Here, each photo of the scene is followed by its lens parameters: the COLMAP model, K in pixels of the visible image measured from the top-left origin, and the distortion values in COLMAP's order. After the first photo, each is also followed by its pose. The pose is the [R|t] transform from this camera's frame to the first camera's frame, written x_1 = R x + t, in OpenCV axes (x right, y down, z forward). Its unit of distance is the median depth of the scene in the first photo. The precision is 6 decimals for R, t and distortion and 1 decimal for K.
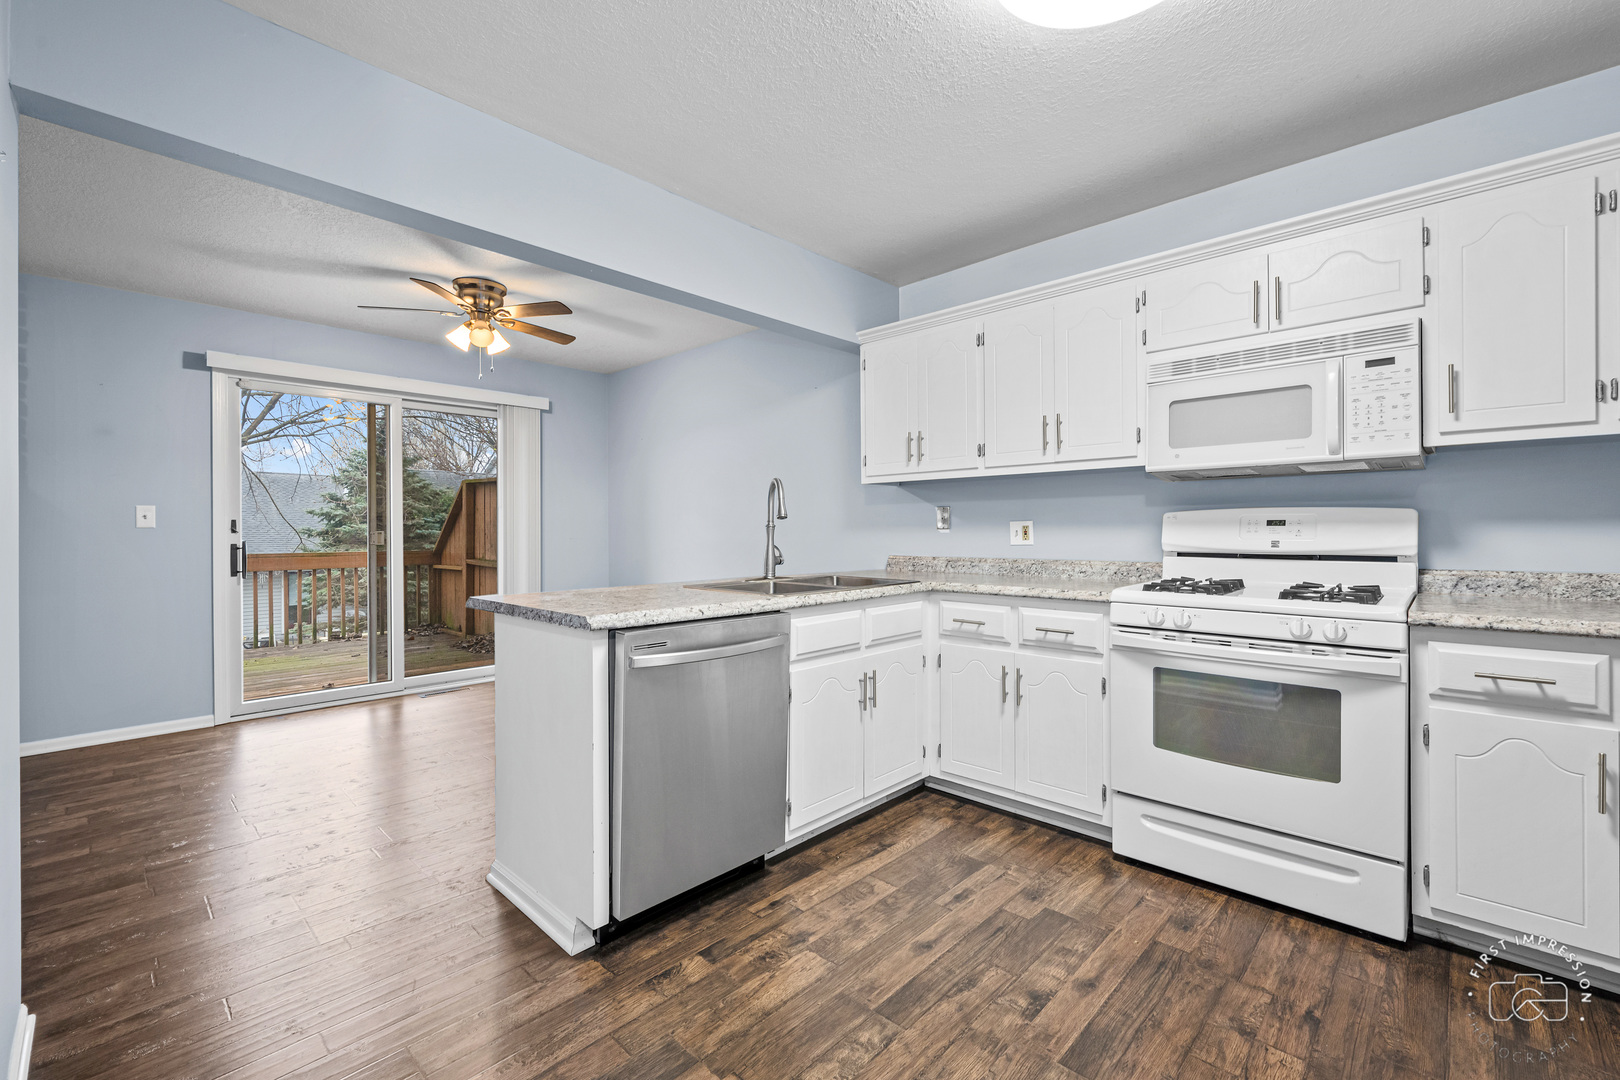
lens RADIAL K [[692.5, 0, 812.5], [0, 692.5, 530.9], [0, 0, 1]] dist [-0.003225, 0.000324]
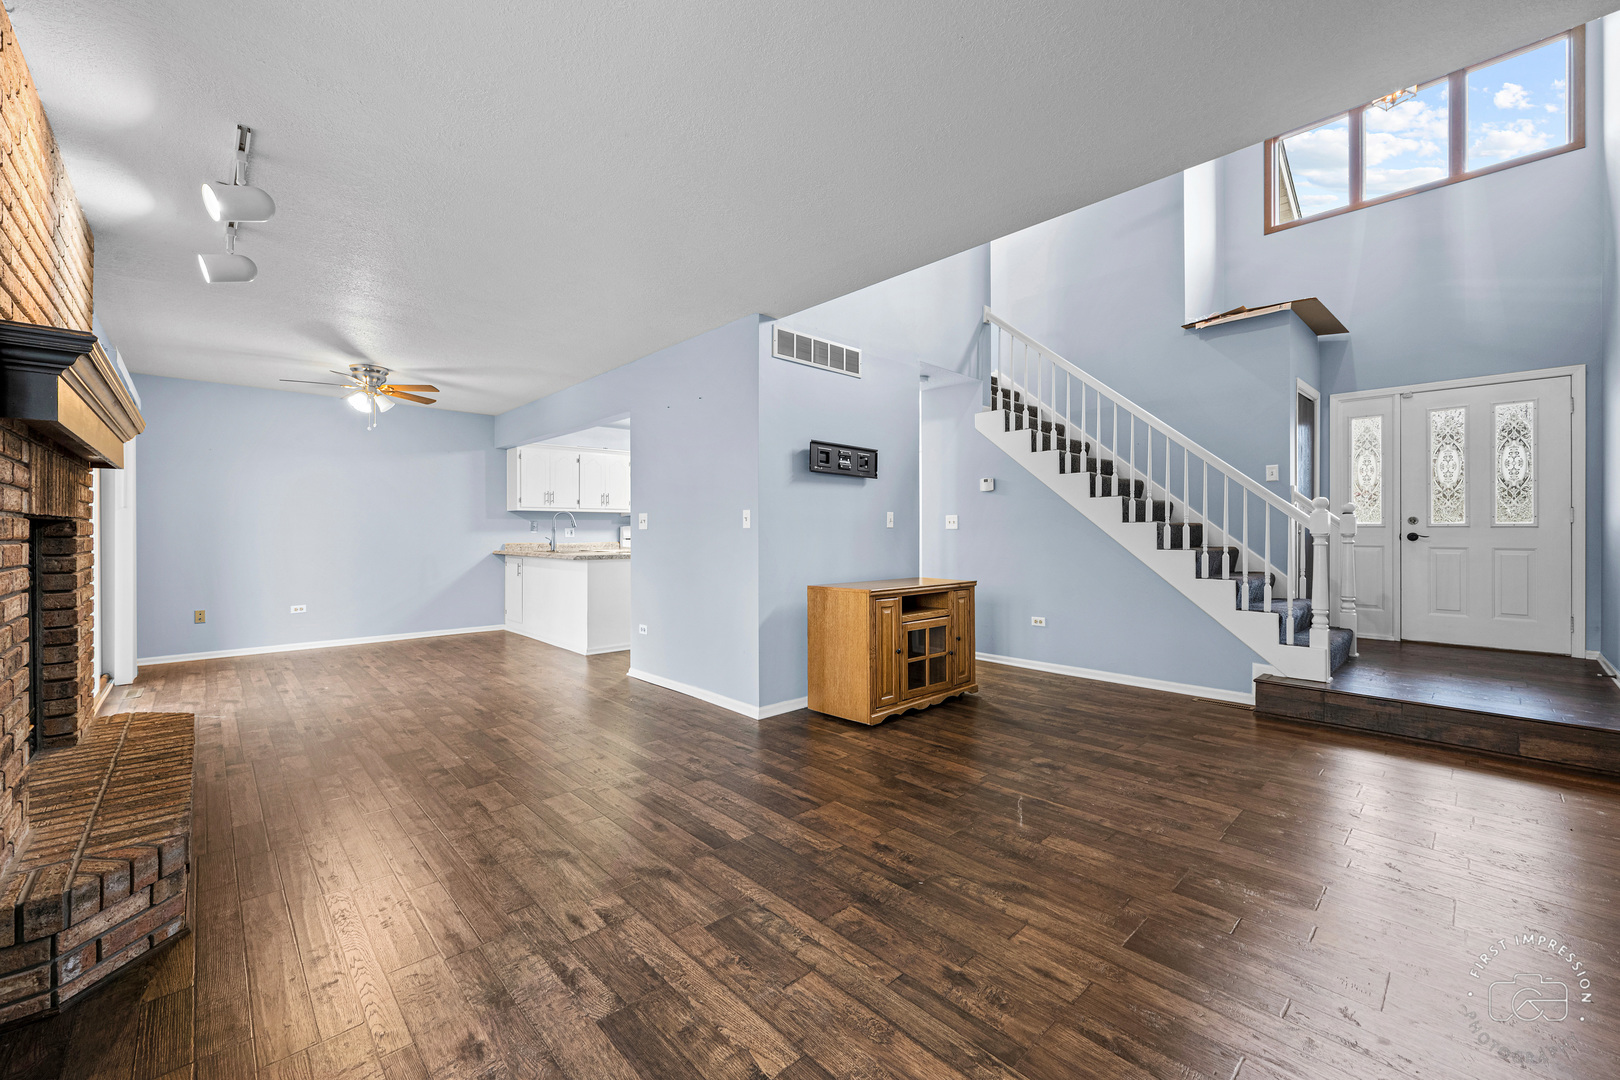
lens RADIAL K [[645.2, 0, 813.4], [0, 645.2, 525.8], [0, 0, 1]] dist [-0.001581, -0.000990]
pose [[0.049517, 0.011477, 0.998707, -2.942259], [0.000497, 0.999934, -0.011515, 0.007684], [-0.998773, 0.001066, 0.049508, -0.051708]]
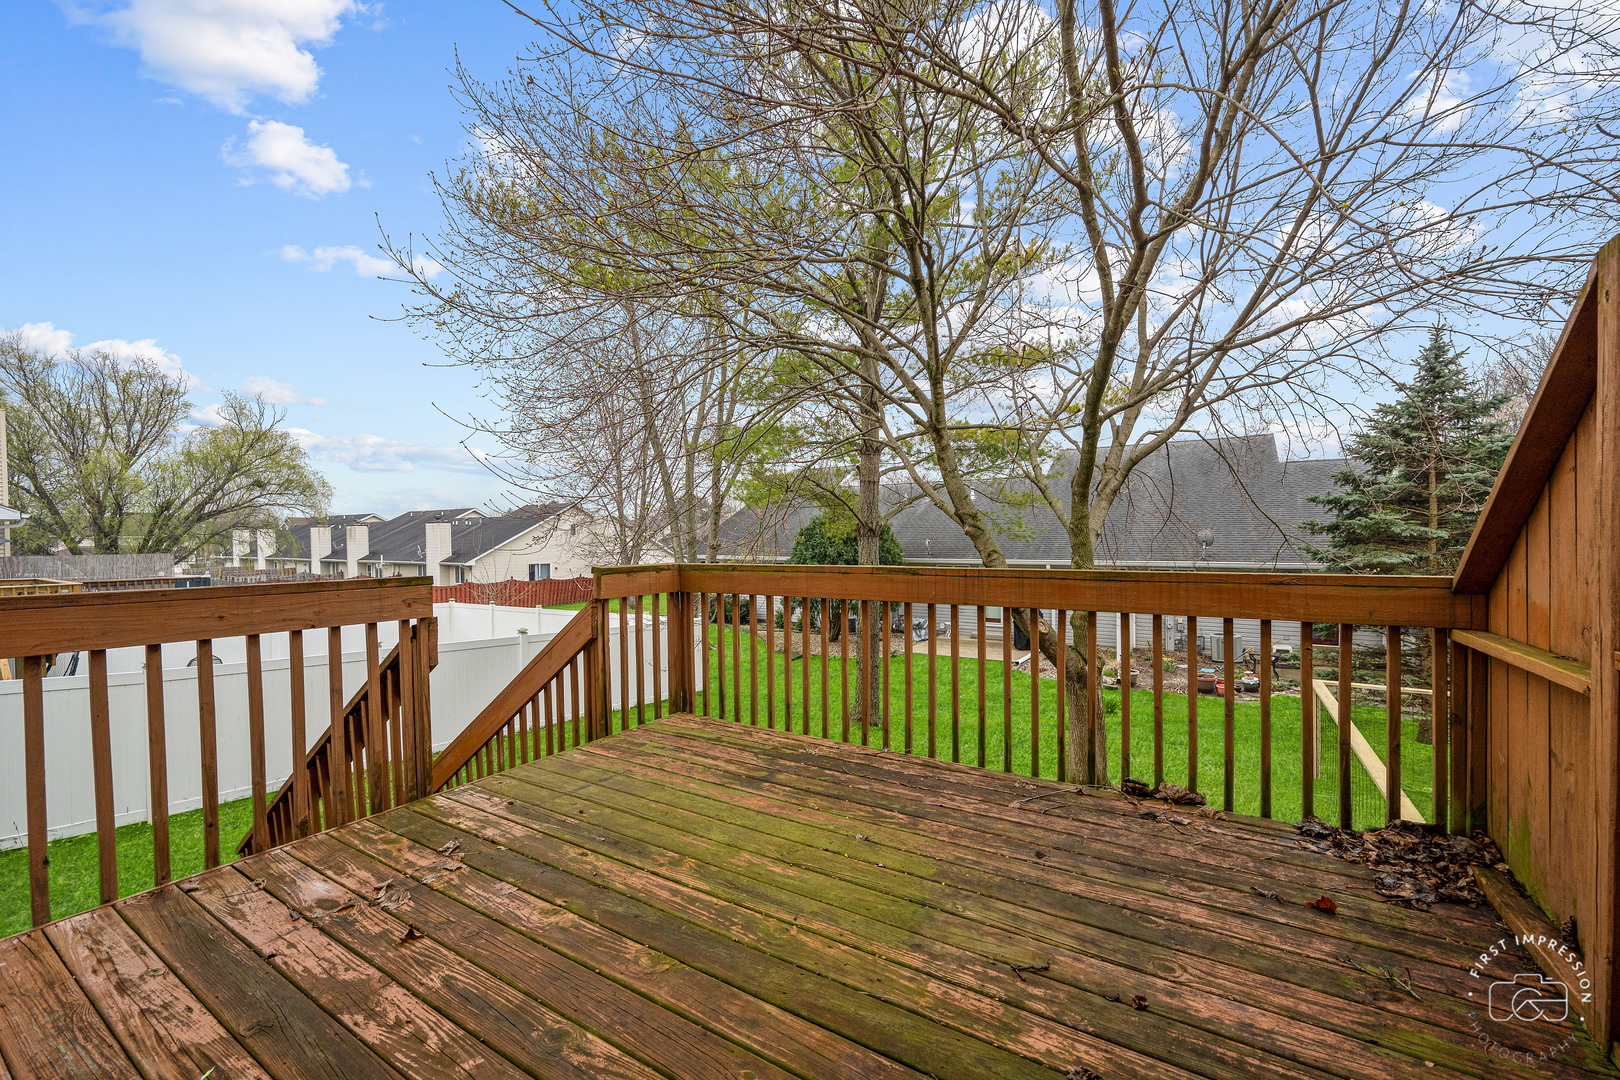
lens RADIAL K [[645.2, 0, 803.4], [0, 645.2, 548.1], [0, 0, 1]] dist [-0.001581, -0.000990]
pose [[0.205187, 0.021089, -0.978496, -1.251960], [0.009220, 0.999682, 0.023479, 0.024642], [0.978679, -0.013839, 0.204927, 2.484595]]
